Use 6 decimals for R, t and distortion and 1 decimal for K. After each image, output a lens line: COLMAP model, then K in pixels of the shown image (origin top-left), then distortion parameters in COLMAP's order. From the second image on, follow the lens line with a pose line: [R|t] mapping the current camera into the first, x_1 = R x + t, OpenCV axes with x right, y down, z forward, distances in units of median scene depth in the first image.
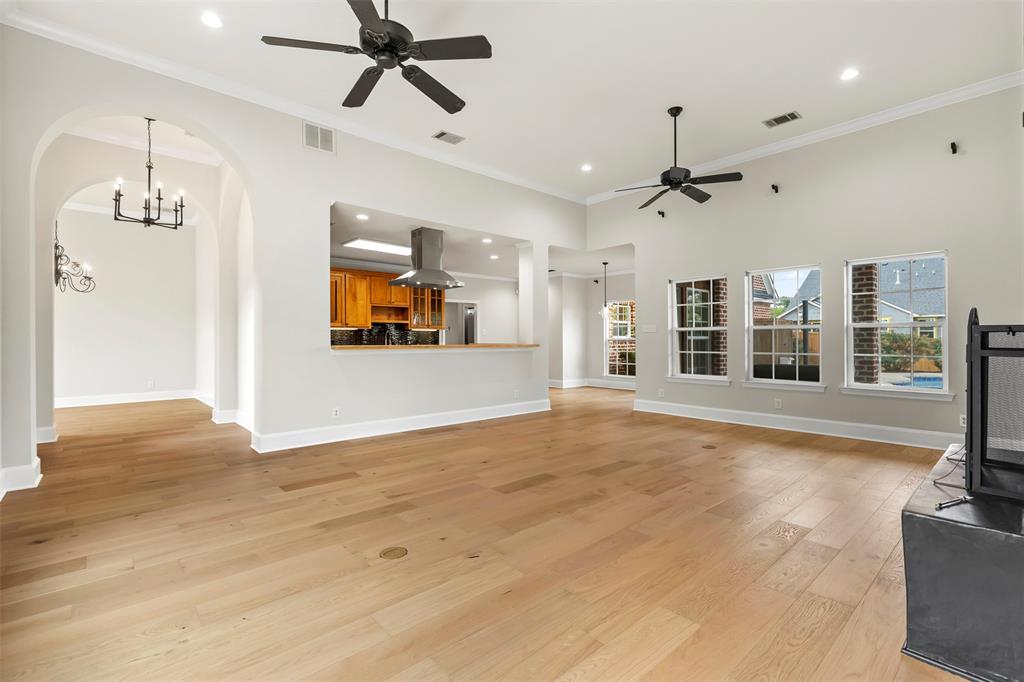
lens RADIAL K [[460.3, 0, 517.6], [0, 460.3, 339.2], [0, 0, 1]] dist [0.003004, -0.000060]
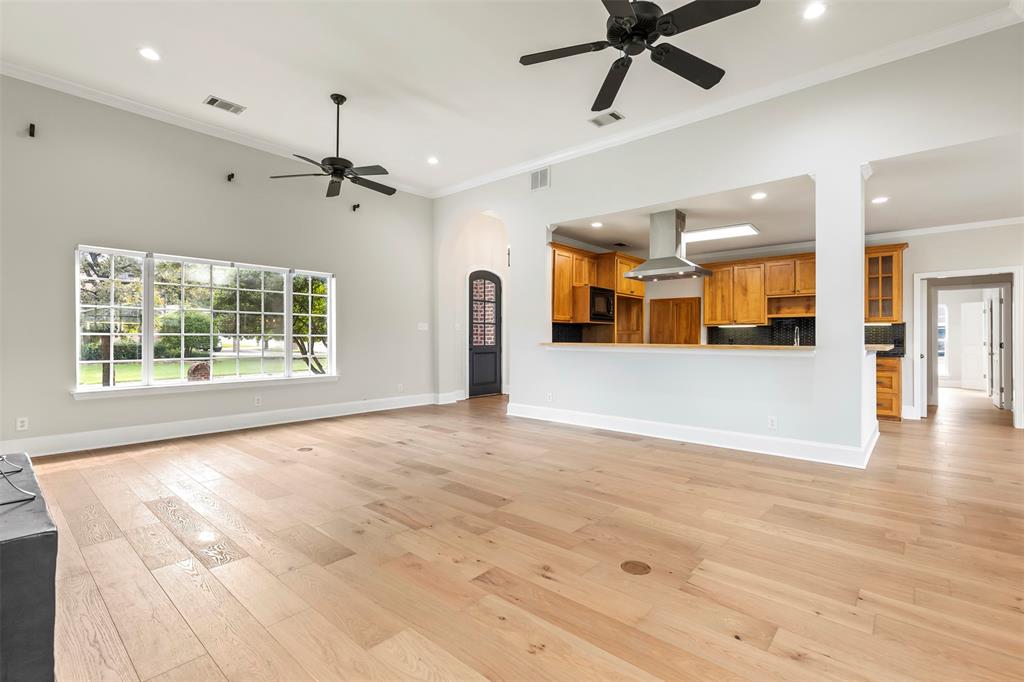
lens RADIAL K [[460.3, 0, 516.2], [0, 460.3, 337.6], [0, 0, 1]] dist [0.003004, -0.000060]
pose [[0.126299, 0.001348, -0.991991, 1.095975], [-0.003184, 0.999994, 0.000953, 0.001312], [0.991987, 0.003038, 0.126303, 1.039006]]
